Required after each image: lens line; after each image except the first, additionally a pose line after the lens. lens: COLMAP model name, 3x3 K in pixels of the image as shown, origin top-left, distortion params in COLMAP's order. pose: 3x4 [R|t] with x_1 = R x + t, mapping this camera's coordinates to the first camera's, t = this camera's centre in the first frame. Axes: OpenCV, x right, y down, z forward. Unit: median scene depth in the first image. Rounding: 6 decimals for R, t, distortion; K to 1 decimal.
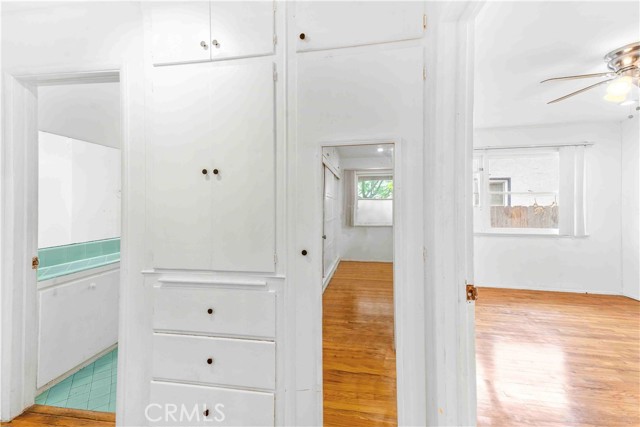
lens RADIAL K [[260.7, 0, 299.0], [0, 260.7, 203.1], [0, 0, 1]] dist [0.001931, -0.000062]
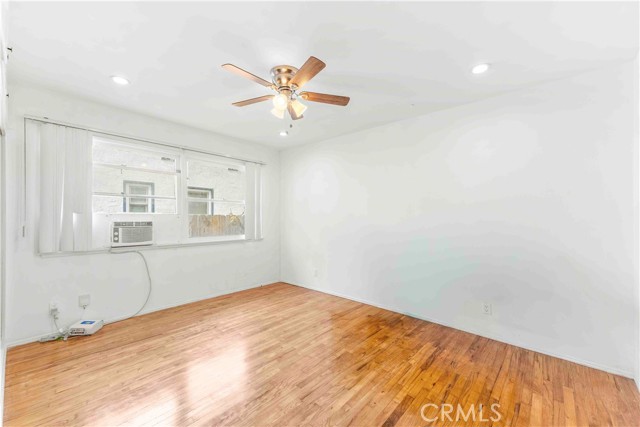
lens RADIAL K [[252.5, 0, 320.0], [0, 252.5, 213.5], [0, 0, 1]] dist [0.000985, -0.000001]
pose [[0.499355, 0.015739, 0.866255, 0.261755], [0.000931, 0.999825, -0.018702, 0.036534], [-0.866397, 0.010145, 0.499253, 0.214827]]
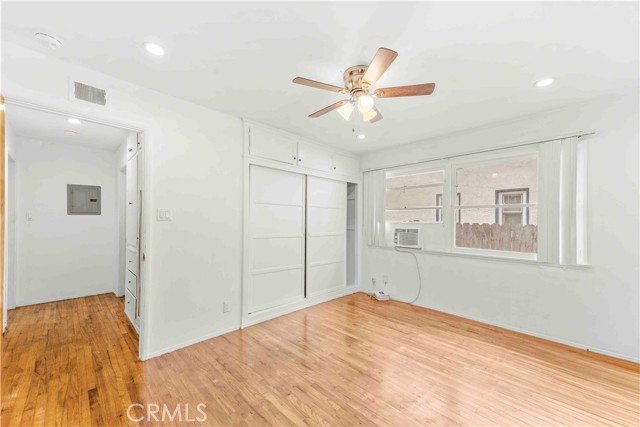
lens RADIAL K [[257.6, 0, 319.6], [0, 257.6, 220.9], [0, 0, 1]] dist [0.000797, 0.000073]
pose [[0.811766, 0.010869, -0.583881, 1.137000], [-0.018515, 0.999803, -0.007130, 0.027340], [0.583689, 0.016598, 0.811808, 0.038929]]
